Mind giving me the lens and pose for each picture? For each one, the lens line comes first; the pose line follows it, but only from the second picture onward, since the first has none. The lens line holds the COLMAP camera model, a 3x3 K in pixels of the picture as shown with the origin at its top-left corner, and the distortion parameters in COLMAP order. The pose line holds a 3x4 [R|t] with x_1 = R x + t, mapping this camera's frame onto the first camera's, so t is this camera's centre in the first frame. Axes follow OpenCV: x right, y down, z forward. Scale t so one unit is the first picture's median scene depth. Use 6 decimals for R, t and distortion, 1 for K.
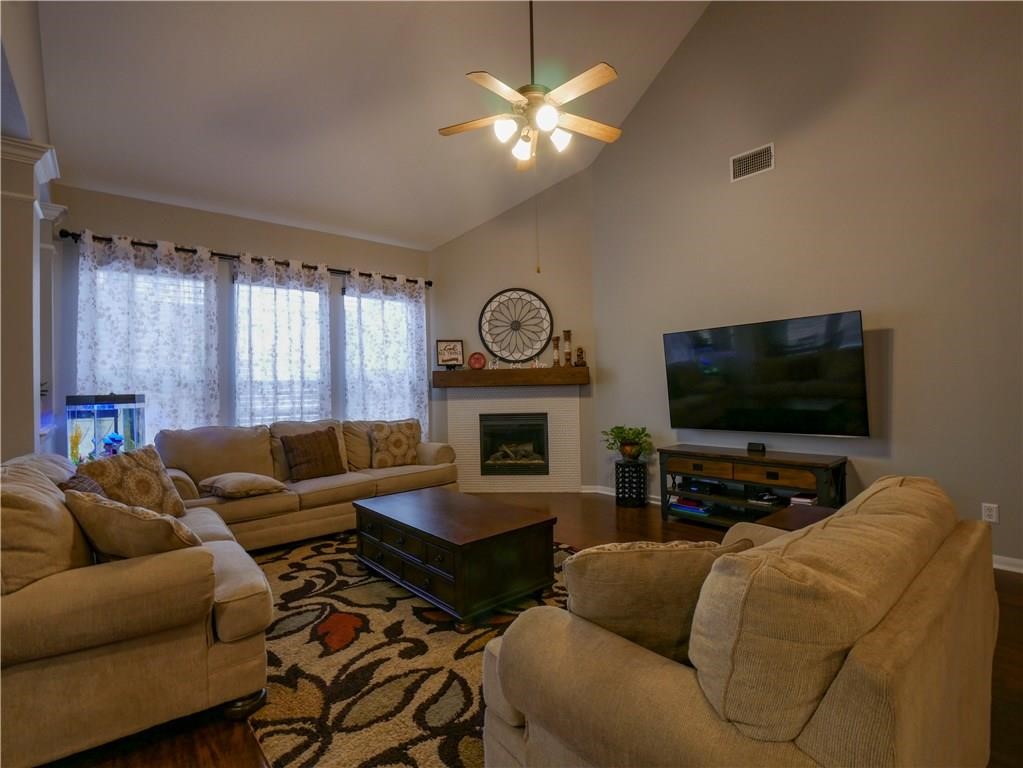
lens RADIAL K [[493.4, 0, 521.8], [0, 493.4, 383.3], [0, 0, 1]] dist [-0.018312, -0.000337]
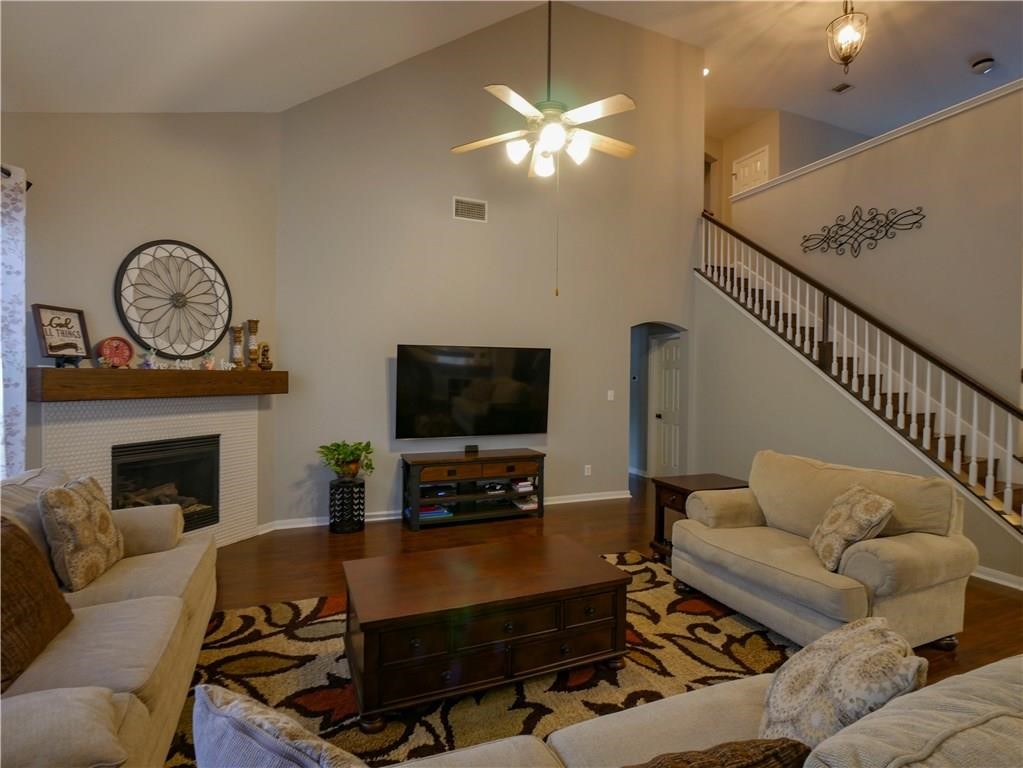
lens RADIAL K [[493.4, 0, 519.7], [0, 493.4, 385.3], [0, 0, 1]] dist [-0.018312, -0.000337]
pose [[0.309505, 0.014140, 0.950793, -0.477454], [-0.024448, 0.999677, -0.006909, -0.014670], [-0.950584, -0.021106, 0.309751, 0.388718]]
